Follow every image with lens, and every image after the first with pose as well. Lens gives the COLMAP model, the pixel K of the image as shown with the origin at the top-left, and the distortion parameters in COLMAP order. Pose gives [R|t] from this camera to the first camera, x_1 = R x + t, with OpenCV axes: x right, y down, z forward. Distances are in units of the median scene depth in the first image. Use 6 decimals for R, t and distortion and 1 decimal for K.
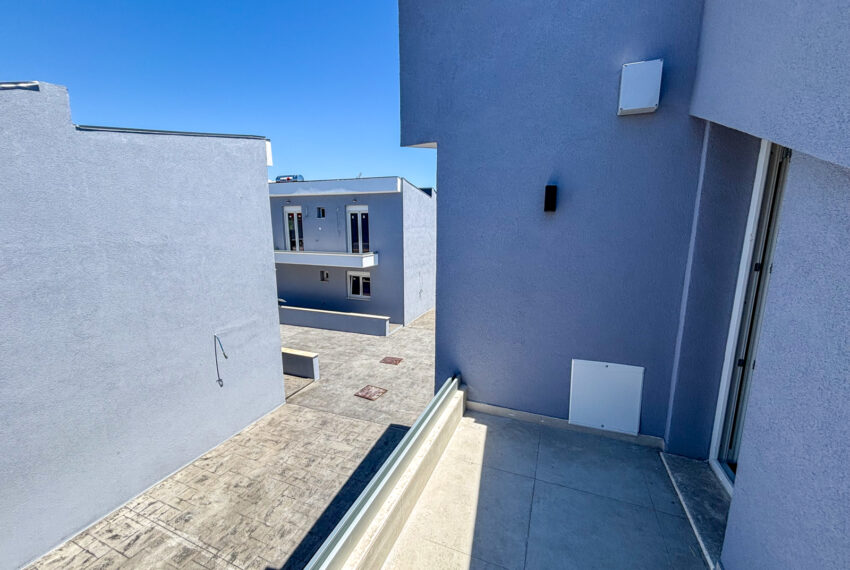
lens RADIAL K [[347.3, 0, 428.1], [0, 347.3, 285.0], [0, 0, 1]] dist [0.006739, 0.000544]
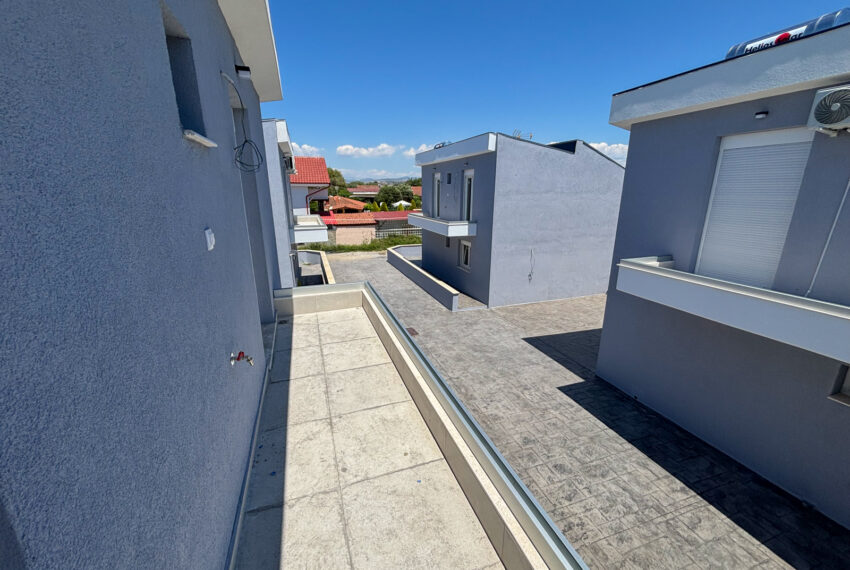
lens RADIAL K [[347.3, 0, 424.2], [0, 347.3, 284.8], [0, 0, 1]] dist [0.006739, 0.000544]
pose [[0.641194, 0.200227, -0.740797, 0.506919], [-0.134728, 0.979738, 0.148196, -0.051922], [0.755459, 0.004784, 0.655178, 0.321672]]
